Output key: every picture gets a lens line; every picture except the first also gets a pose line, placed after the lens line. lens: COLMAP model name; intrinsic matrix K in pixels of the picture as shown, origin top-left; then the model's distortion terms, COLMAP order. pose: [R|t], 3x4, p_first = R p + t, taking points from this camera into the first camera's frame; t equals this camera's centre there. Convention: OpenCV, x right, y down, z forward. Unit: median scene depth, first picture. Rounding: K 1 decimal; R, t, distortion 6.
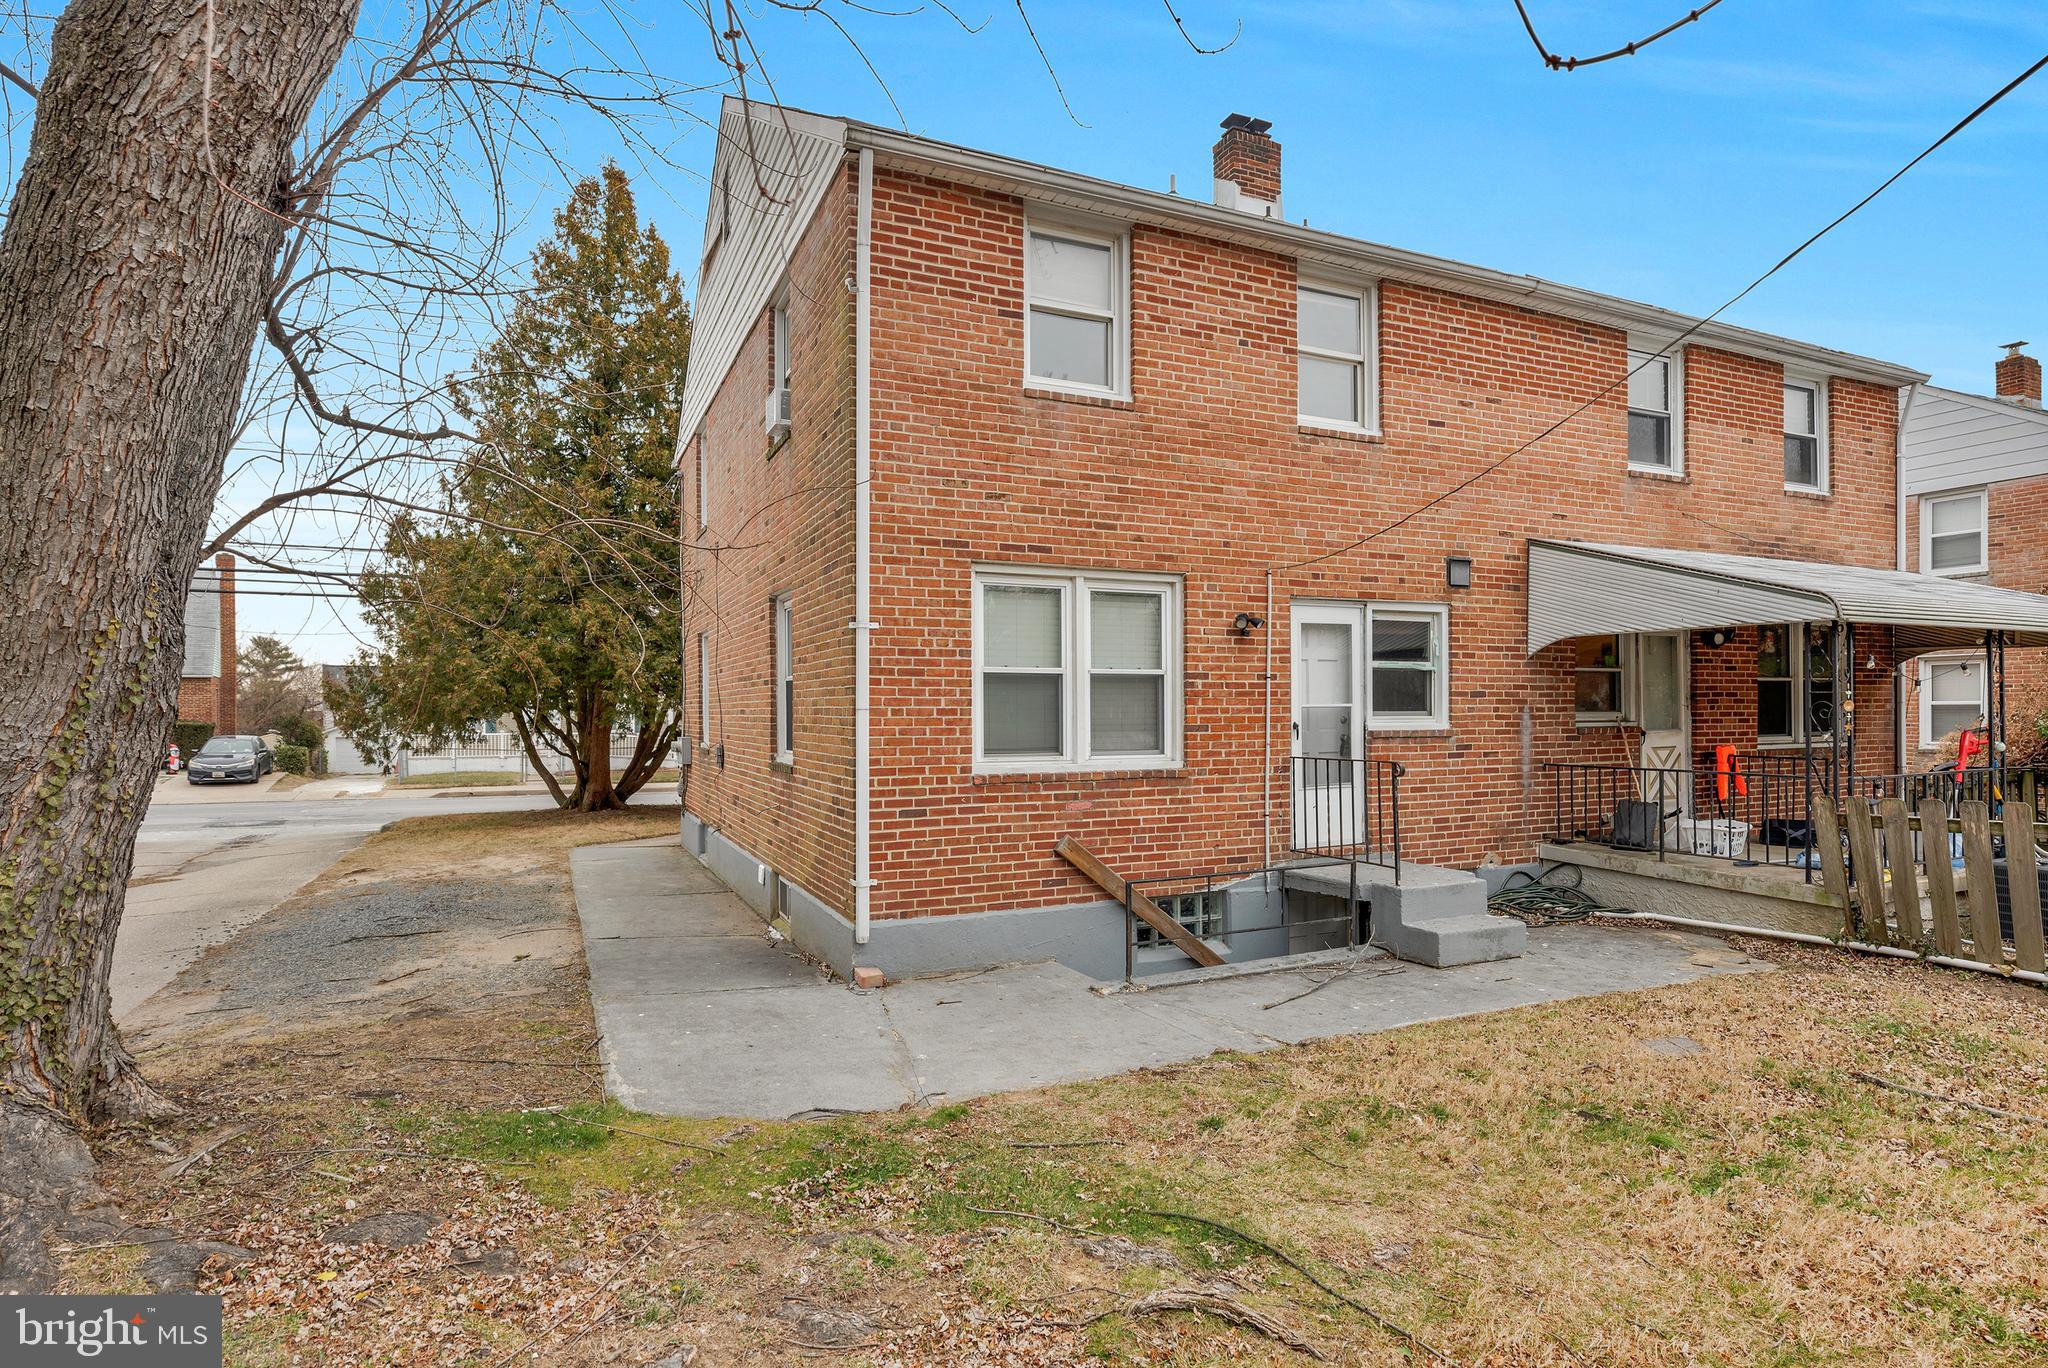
lens RADIAL K [[1073.8, 0, 1030.2], [0, 1073.8, 718.7], [0, 0, 1]] dist [0.001301, 0.000328]
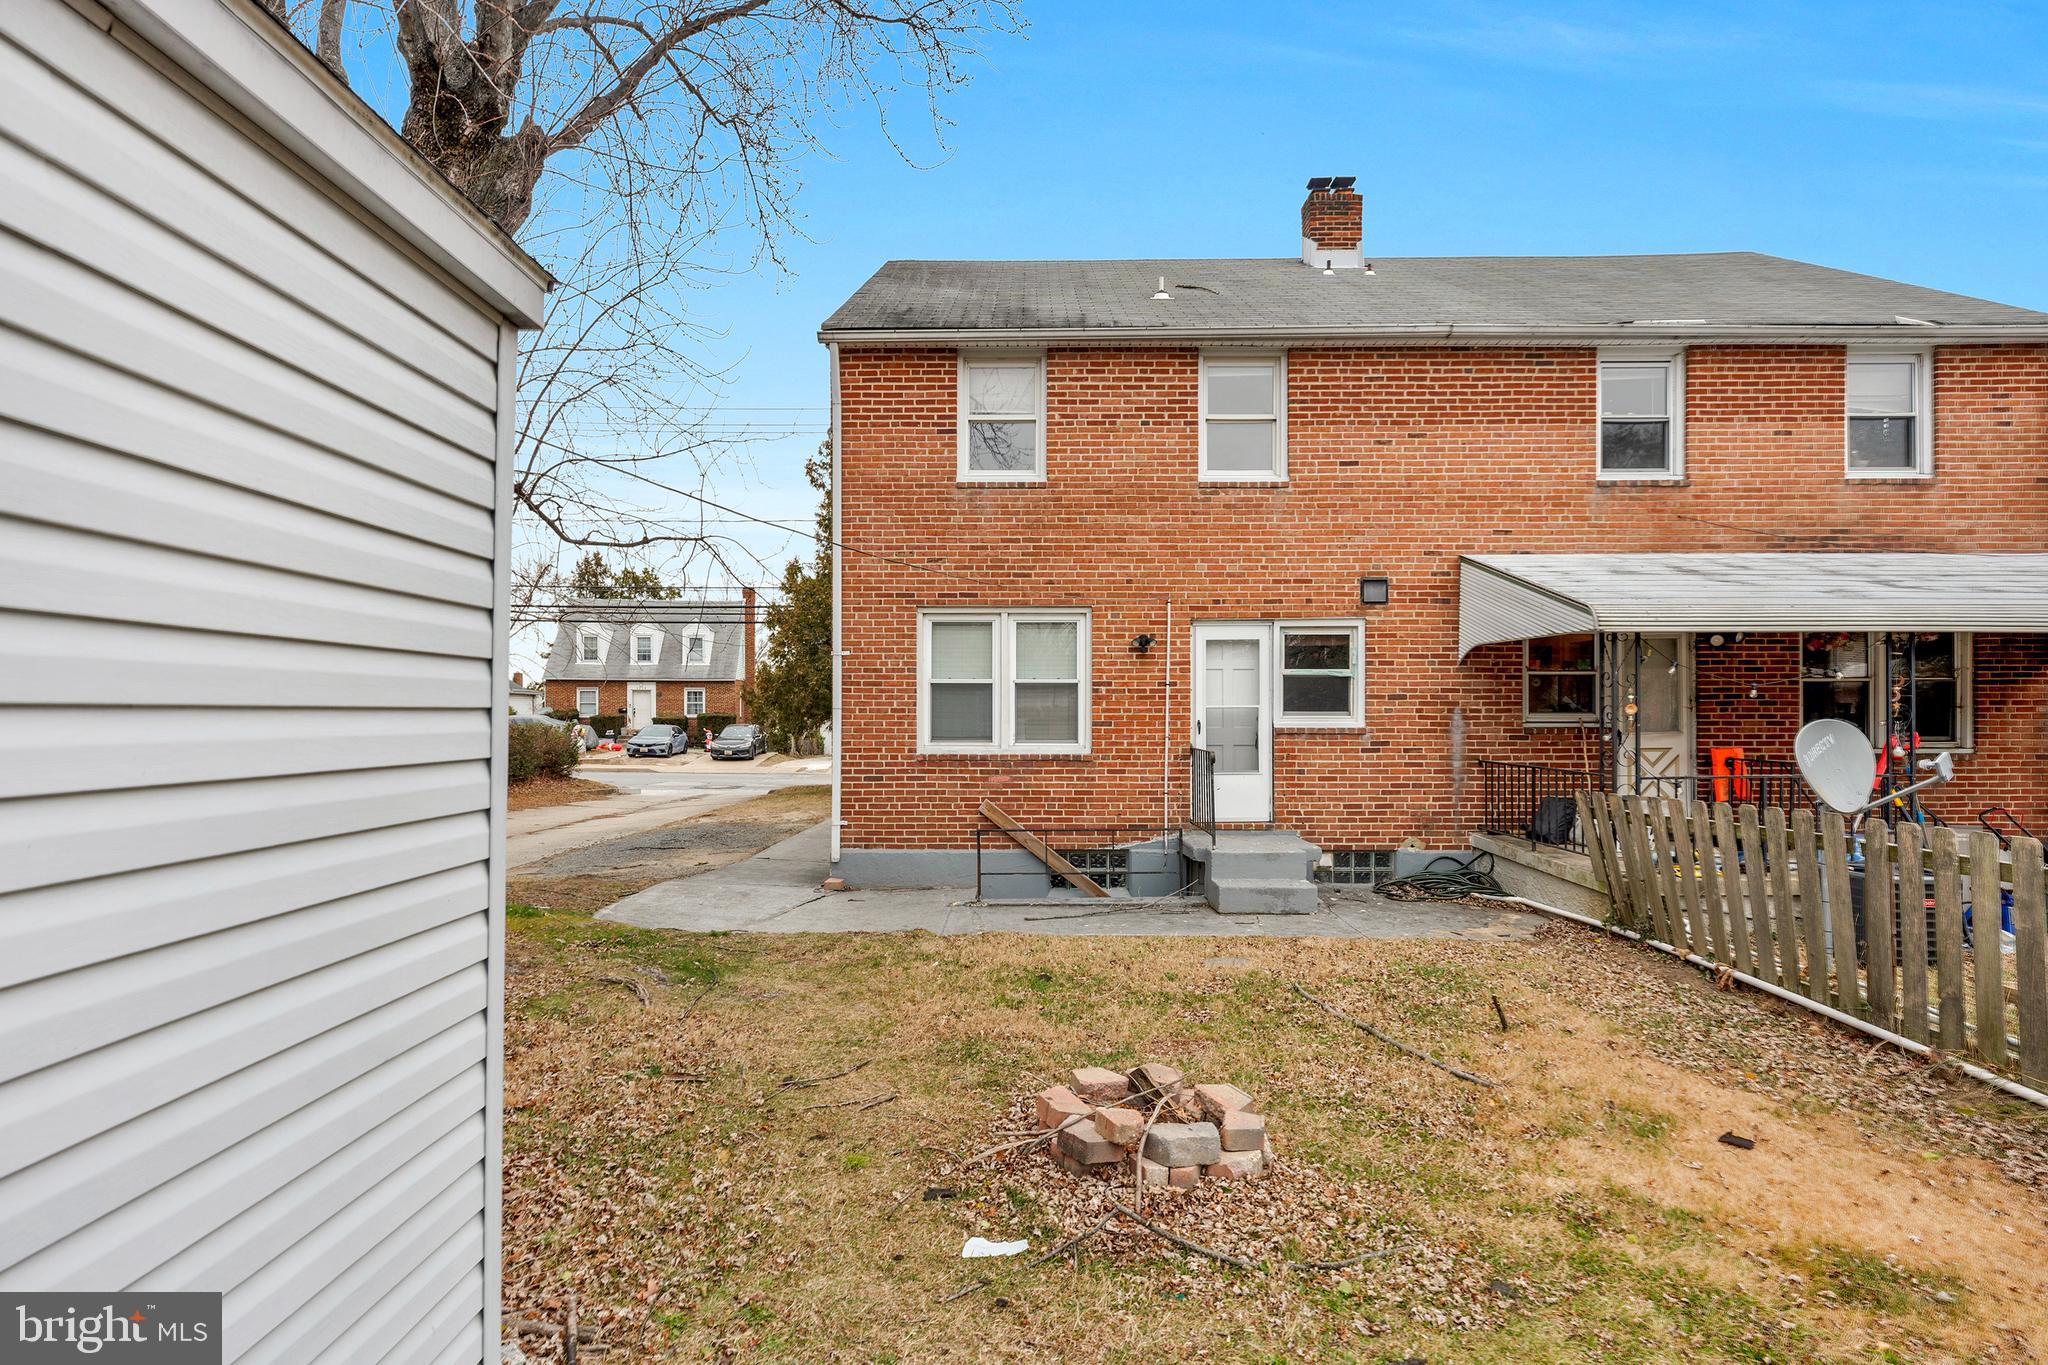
lens RADIAL K [[1073.8, 0, 1030.2], [0, 1073.8, 717.2], [0, 0, 1]] dist [0.001301, 0.000328]
pose [[0.901722, 0.008112, -0.432241, 0.622342], [-0.007080, 0.999967, 0.003997, -0.003644], [0.432259, -0.000544, 0.901749, -0.210347]]
